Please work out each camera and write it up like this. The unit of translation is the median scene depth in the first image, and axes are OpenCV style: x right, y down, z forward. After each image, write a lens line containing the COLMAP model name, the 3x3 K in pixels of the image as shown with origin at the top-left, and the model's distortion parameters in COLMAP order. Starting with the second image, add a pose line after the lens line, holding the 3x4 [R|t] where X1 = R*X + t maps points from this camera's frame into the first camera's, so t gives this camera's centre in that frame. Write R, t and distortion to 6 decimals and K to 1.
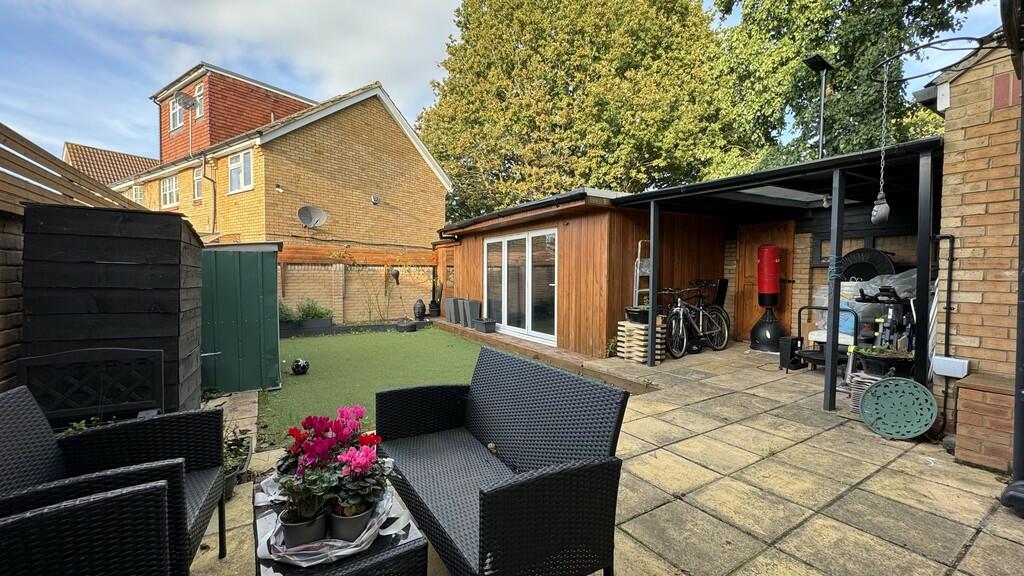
lens RADIAL K [[415.0, 0, 517.1], [0, 415.0, 287.6], [0, 0, 1]] dist [-0.004152, 0.000602]
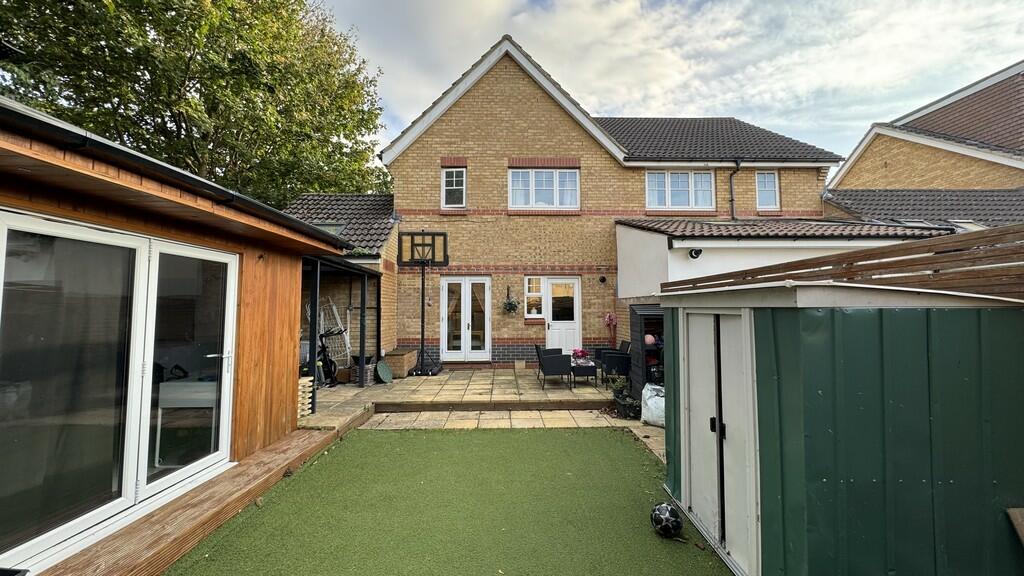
lens RADIAL K [[415.0, 0, 513.6], [0, 415.0, 286.9], [0, 0, 1]] dist [-0.004152, 0.000602]
pose [[-0.859117, 0.027739, 0.511027, -0.369304], [0.015594, 0.999485, -0.028038, -0.054172], [-0.511541, -0.016119, -0.859108, 0.908613]]
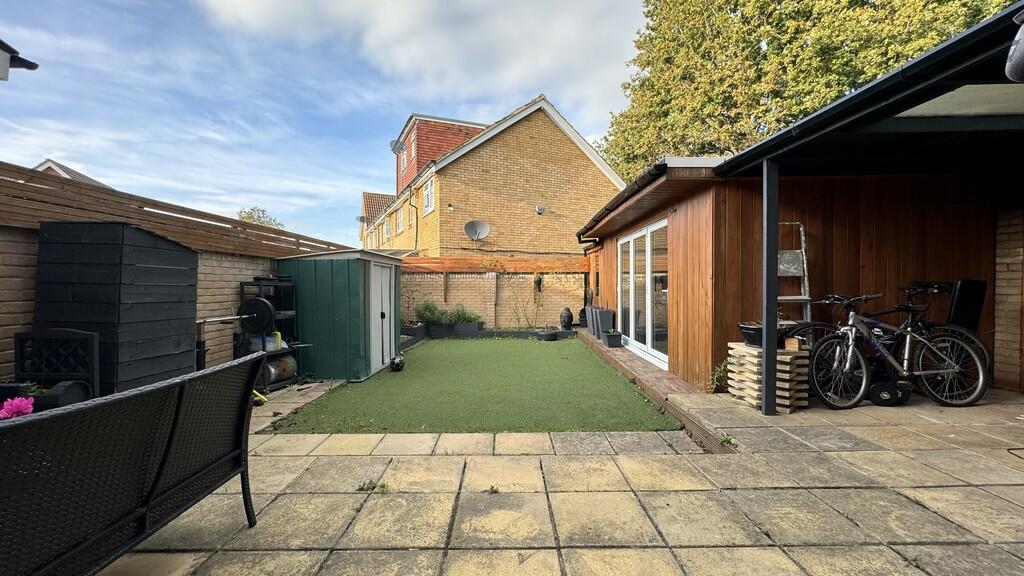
lens RADIAL K [[415.0, 0, 512.4], [0, 415.0, 287.6], [0, 0, 1]] dist [-0.004152, 0.000602]
pose [[0.849103, -0.002780, -0.528220, 0.180471], [-0.011230, 0.999665, -0.023313, 0.006423], [0.528108, 0.025727, 0.848788, 0.131271]]
